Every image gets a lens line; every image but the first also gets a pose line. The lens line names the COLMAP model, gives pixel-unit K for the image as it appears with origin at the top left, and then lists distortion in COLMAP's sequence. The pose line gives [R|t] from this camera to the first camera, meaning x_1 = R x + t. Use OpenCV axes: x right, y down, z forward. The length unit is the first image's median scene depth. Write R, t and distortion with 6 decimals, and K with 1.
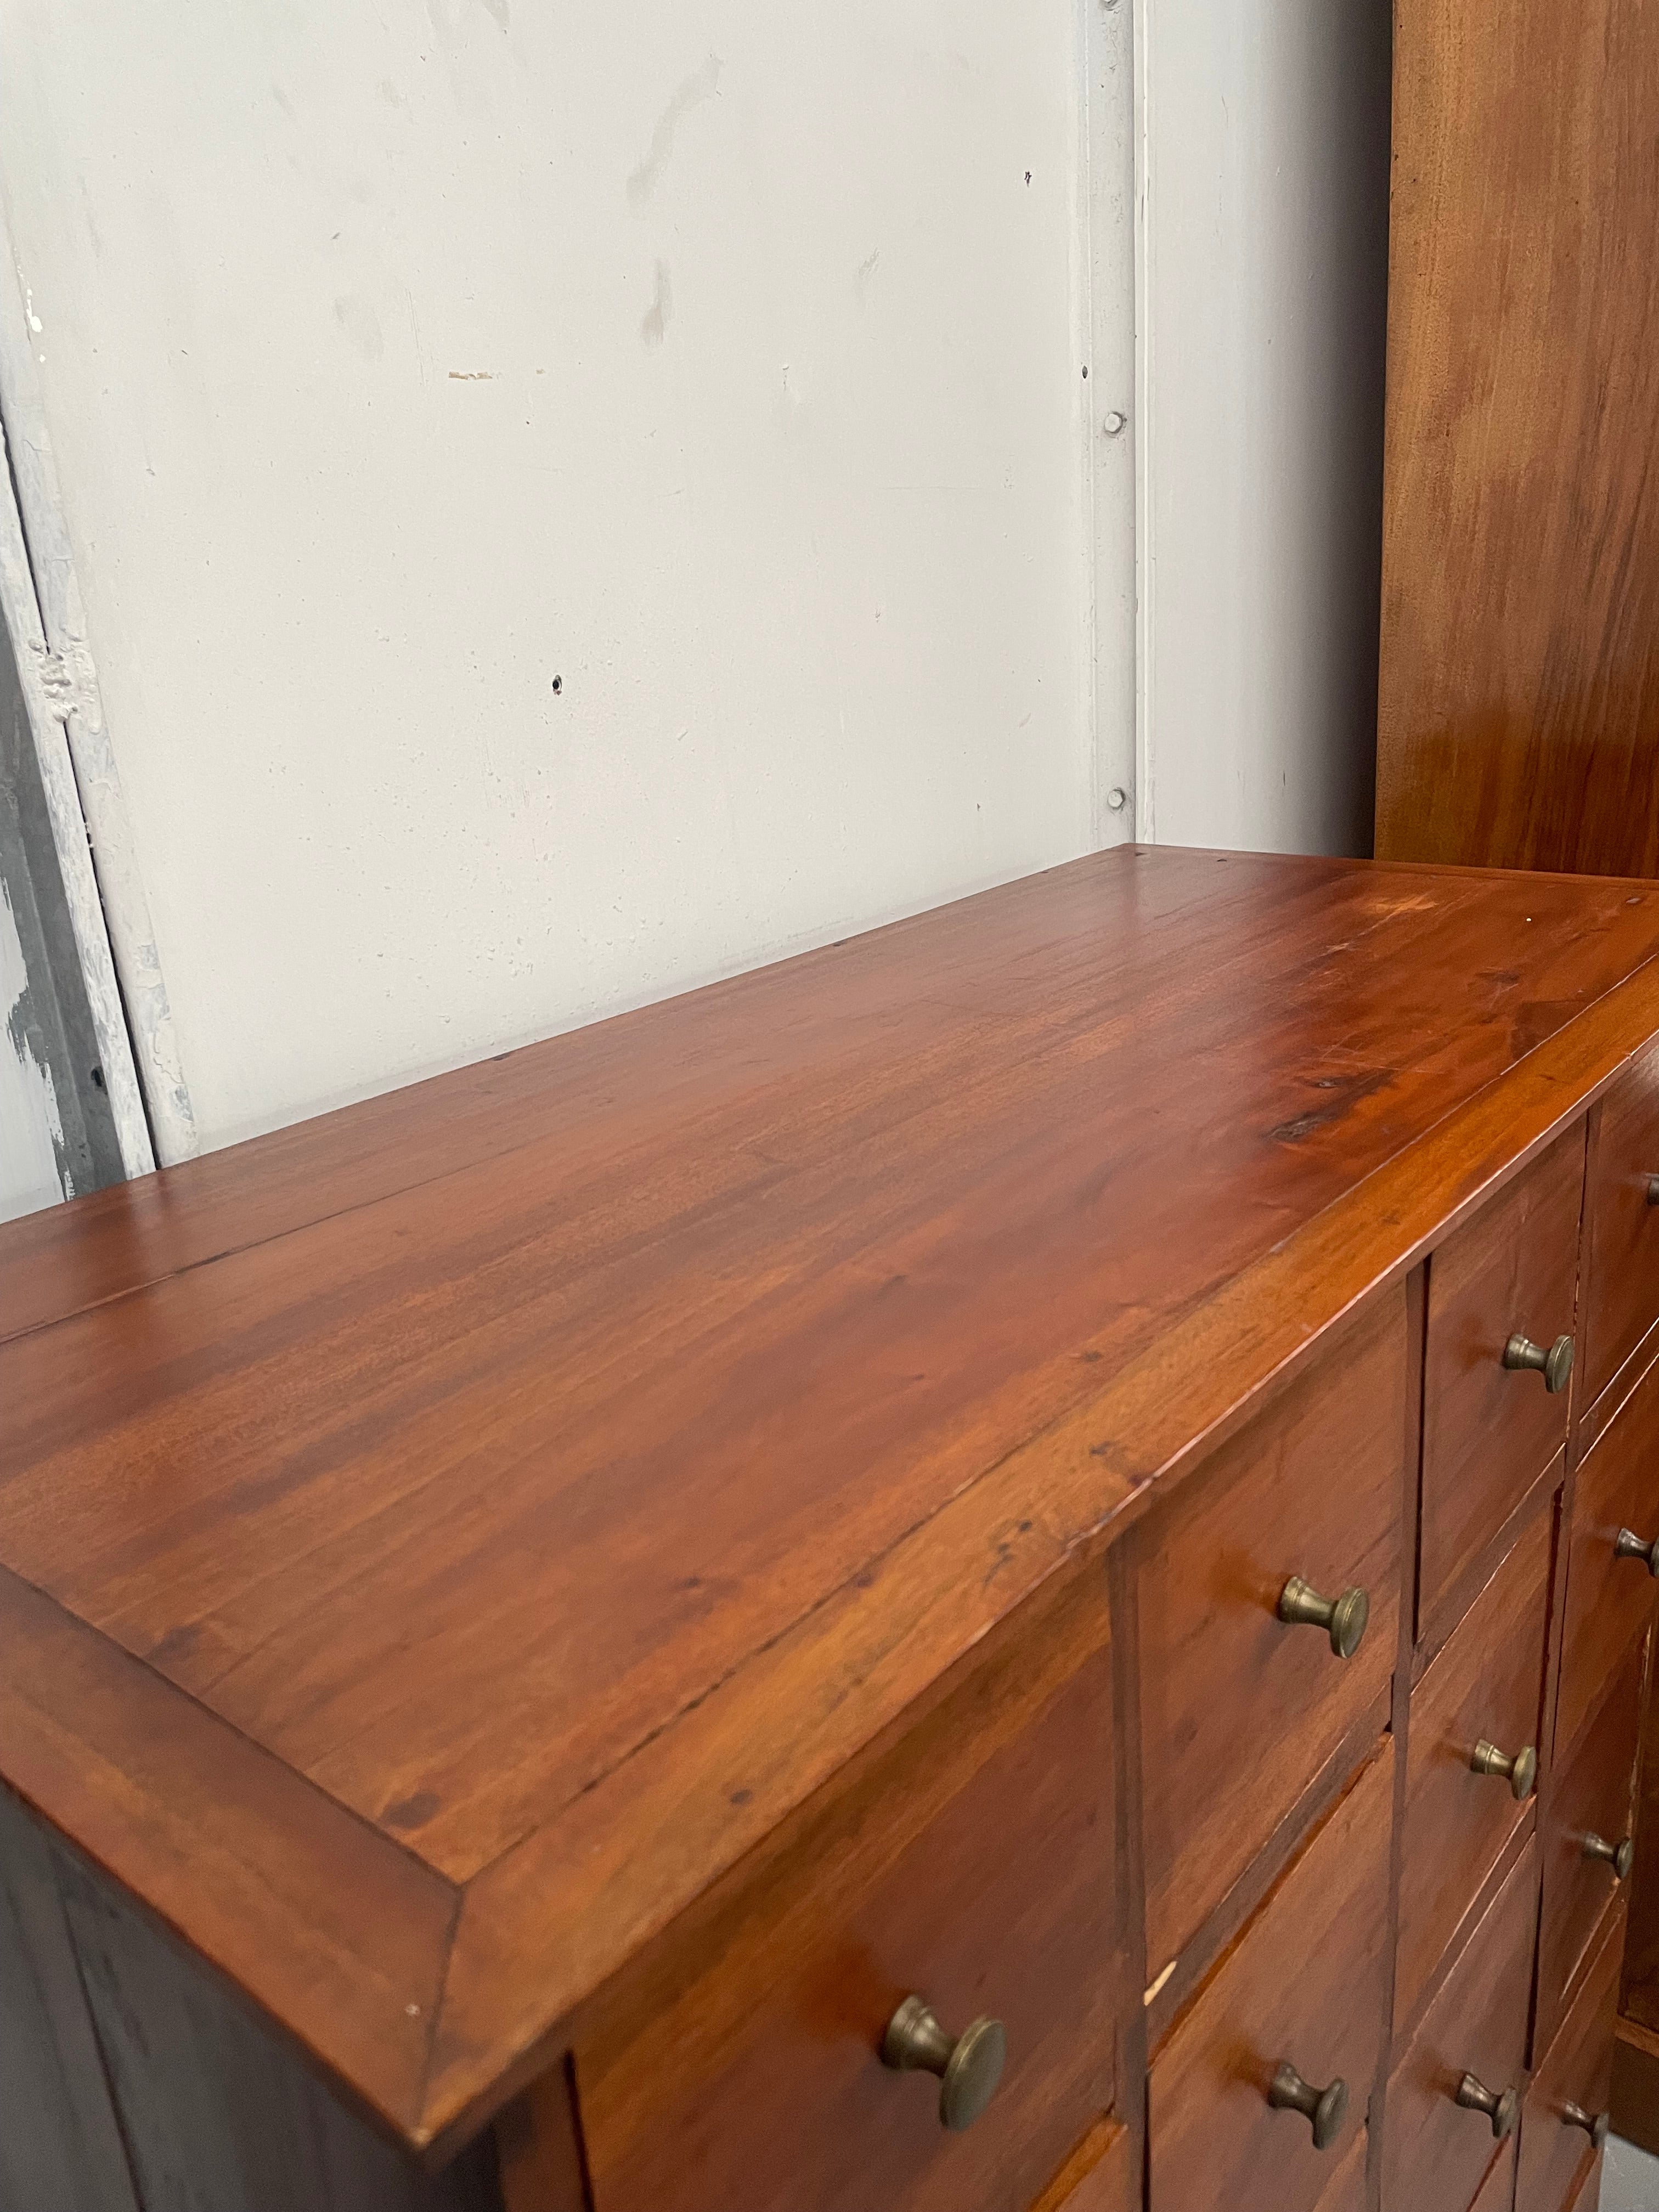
lens RADIAL K [[1675.7, 0, 827.3], [0, 1675.7, 1053.4], [0, 0, 1]] dist [0.083861, -0.114643]
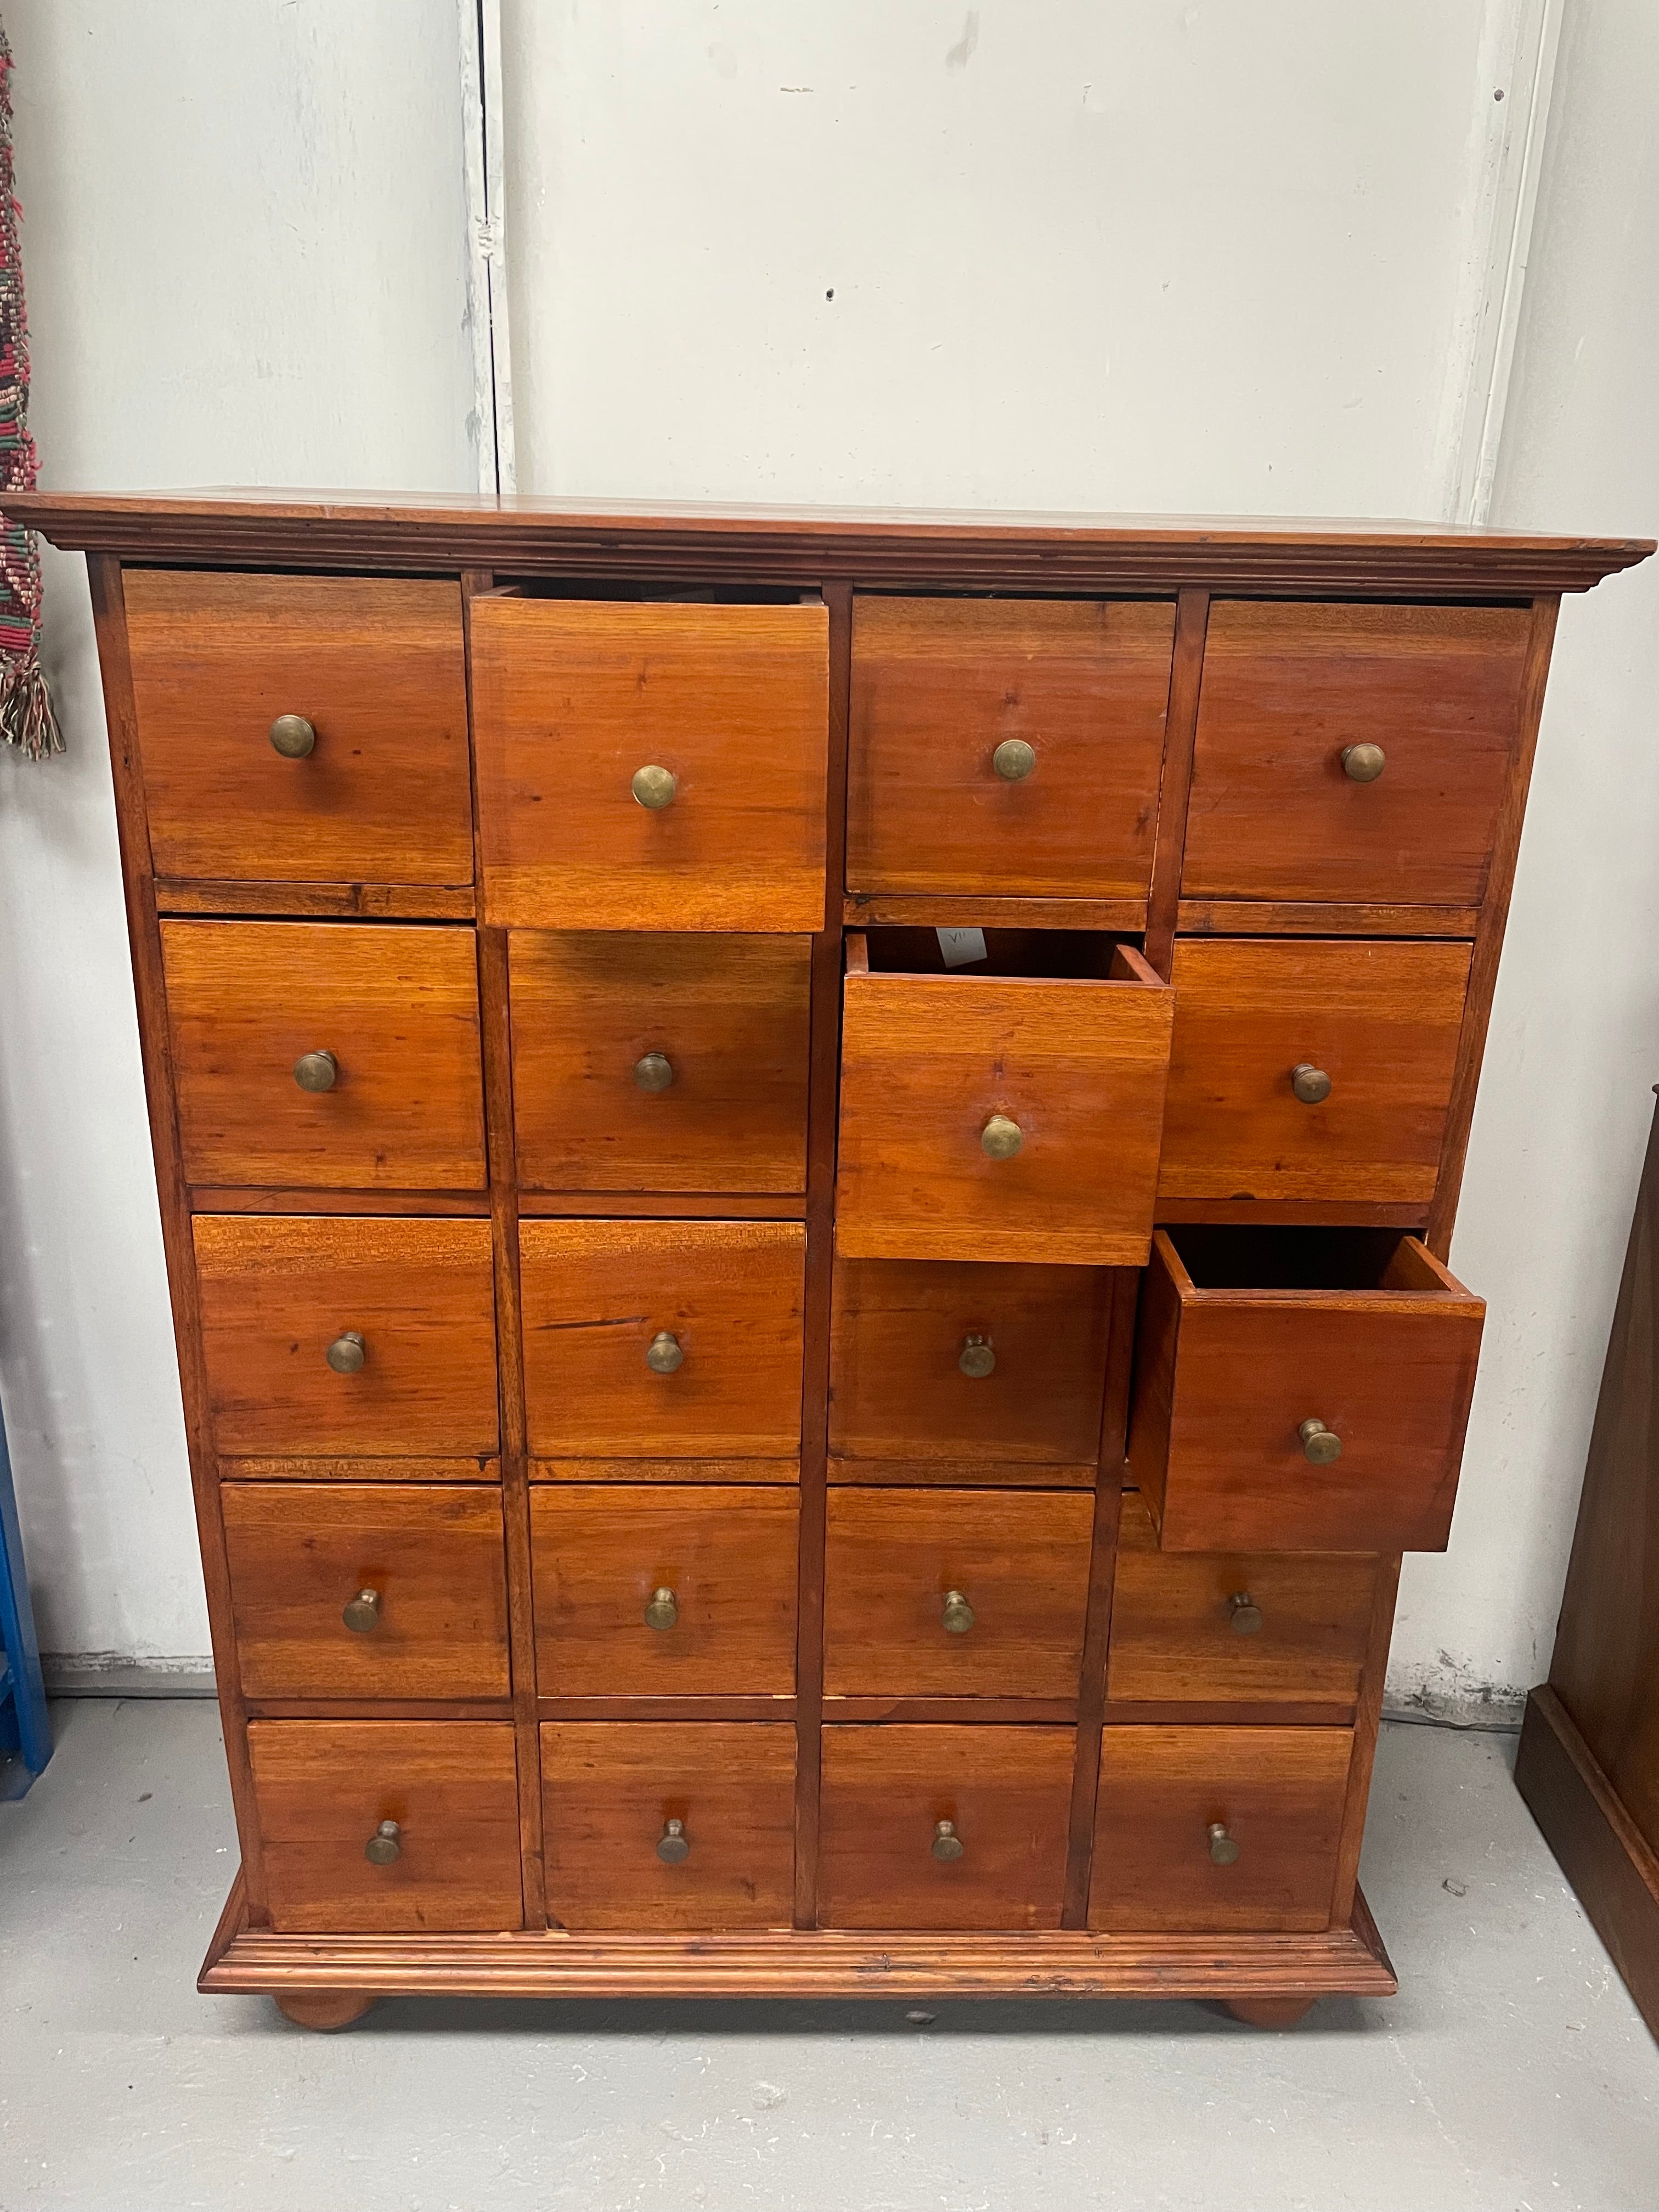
lens RADIAL K [[1675.7, 0, 828.7], [0, 1675.7, 1054.7], [0, 0, 1]] dist [0.083861, -0.114643]
pose [[0.657766, 0.321115, -0.681343, 0.850386], [-0.286324, 0.943264, 0.168141, 0.138952], [0.696679, 0.084487, 0.712390, -0.060297]]
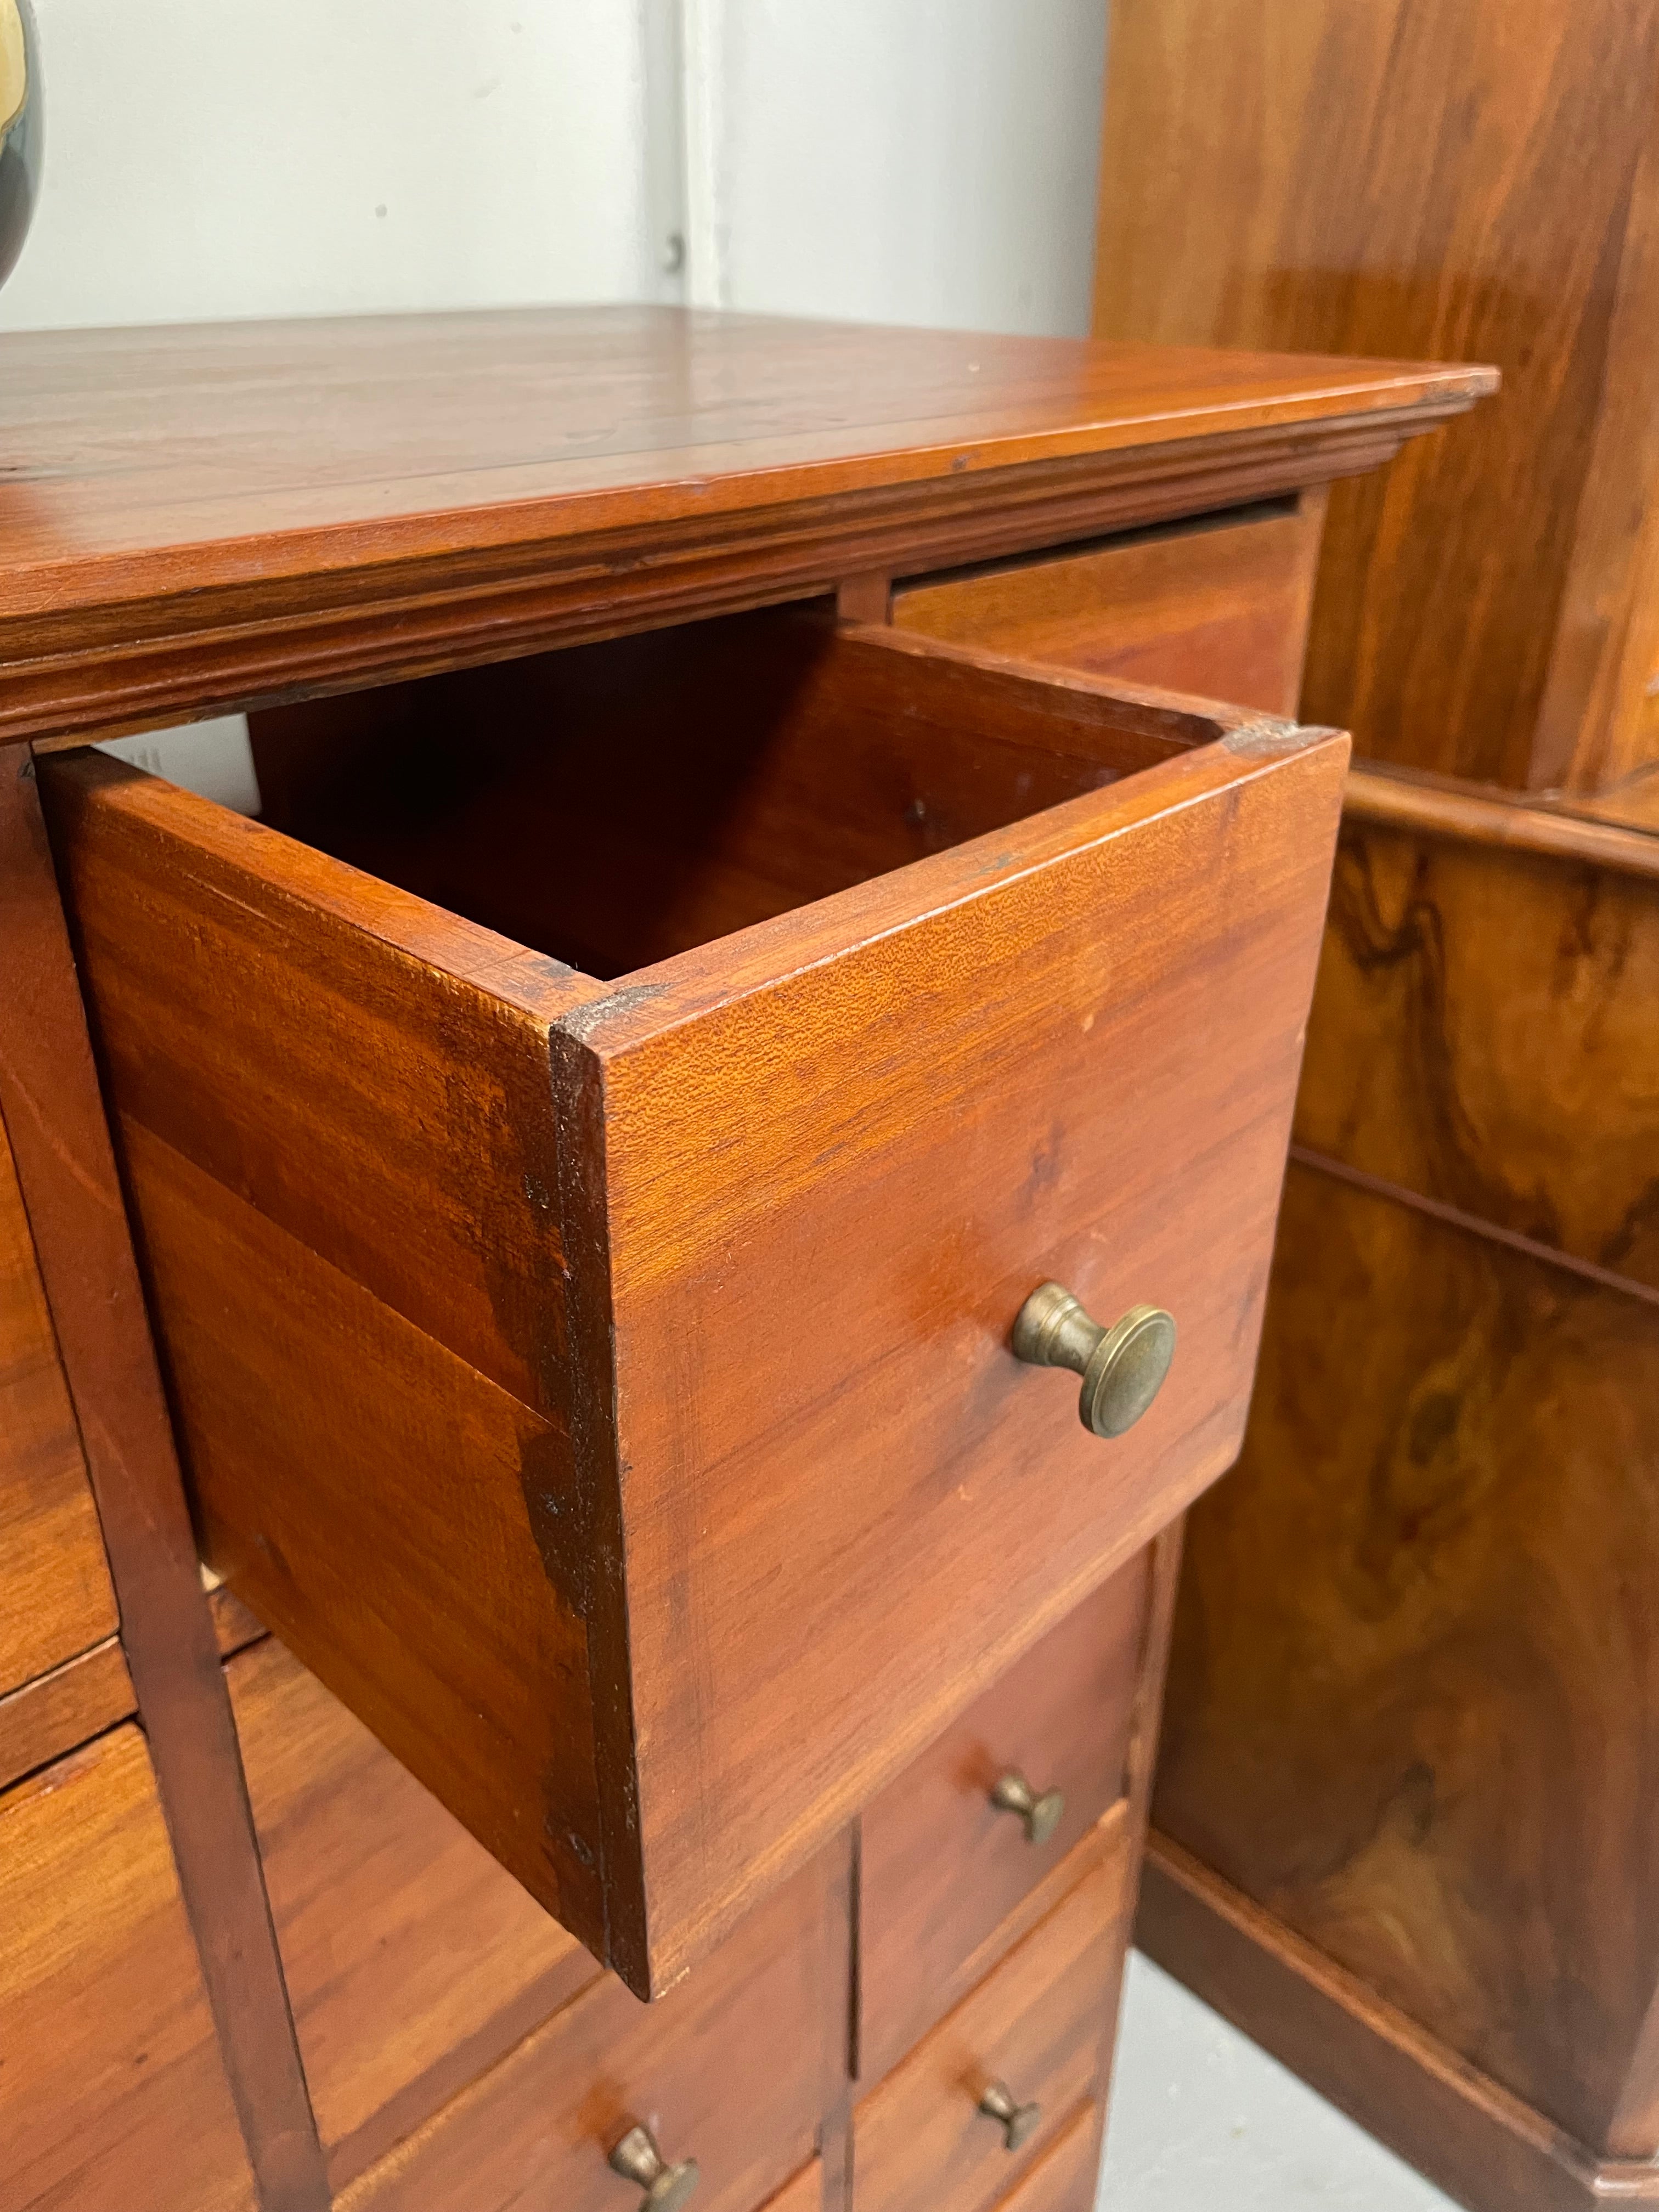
lens RADIAL K [[1675.7, 0, 811.0], [0, 1675.7, 1052.0], [0, 0, 1]] dist [0.083861, -0.114643]
pose [[0.993518, 0.100280, -0.053539, 0.322945], [-0.089840, 0.981220, 0.170692, 0.044402], [0.069651, -0.164775, 0.983869, 0.302056]]
